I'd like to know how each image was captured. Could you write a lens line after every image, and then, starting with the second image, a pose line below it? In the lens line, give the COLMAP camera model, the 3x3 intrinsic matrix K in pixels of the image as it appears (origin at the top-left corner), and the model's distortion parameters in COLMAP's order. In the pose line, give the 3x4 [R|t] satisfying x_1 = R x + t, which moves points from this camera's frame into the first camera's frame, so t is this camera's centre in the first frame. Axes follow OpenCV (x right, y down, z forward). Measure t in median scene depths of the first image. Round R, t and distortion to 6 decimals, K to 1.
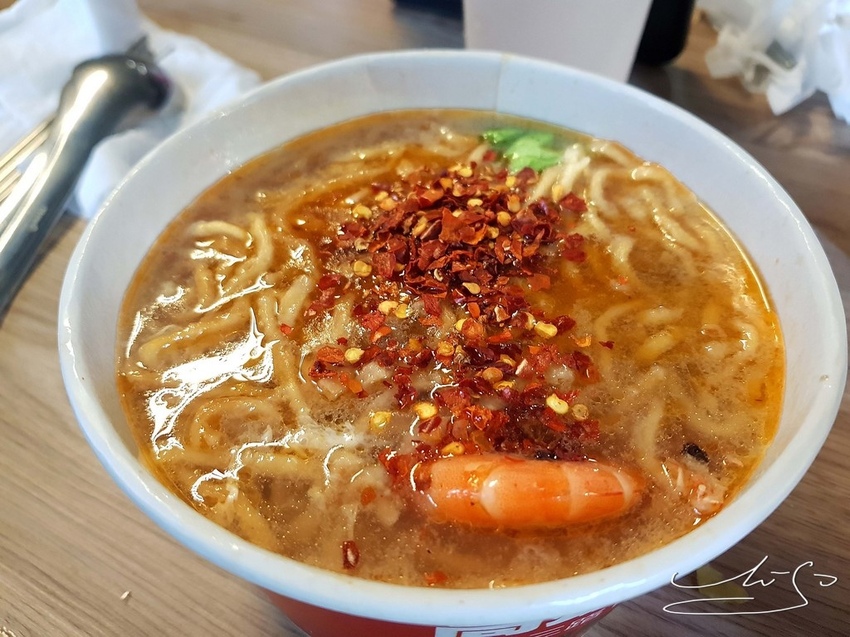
lens RADIAL K [[641.0, 0, 425.0], [0, 641.0, 318.5], [0, 0, 1]] dist [0.005724, -0.036246]
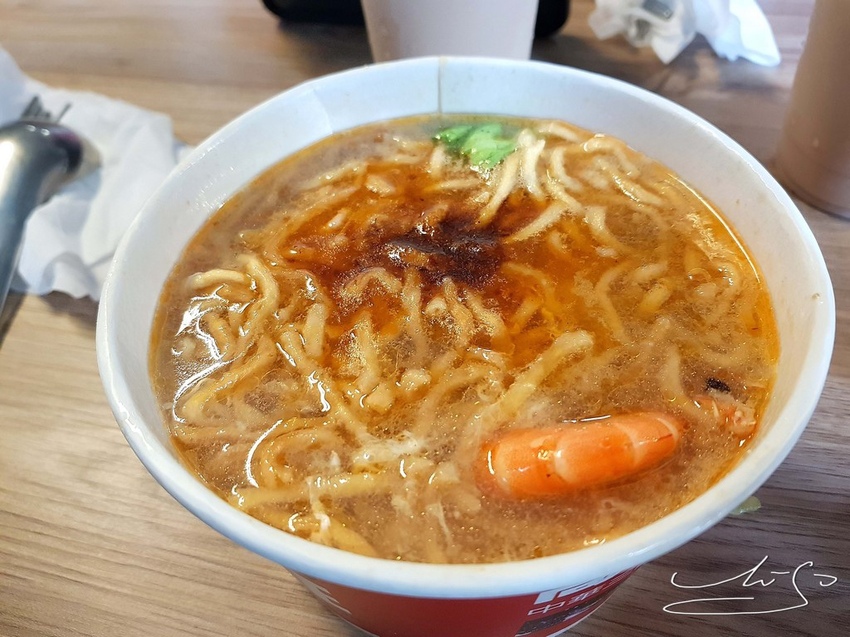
lens RADIAL K [[637.7, 0, 425.0], [0, 637.7, 318.5], [0, 0, 1]] dist [-0.024638, 0.000692]
pose [[0.972625, -0.211980, 0.095210, -0.111283], [0.211338, 0.977267, 0.016891, -0.022358], [-0.096626, 0.003692, 0.995314, -0.038560]]
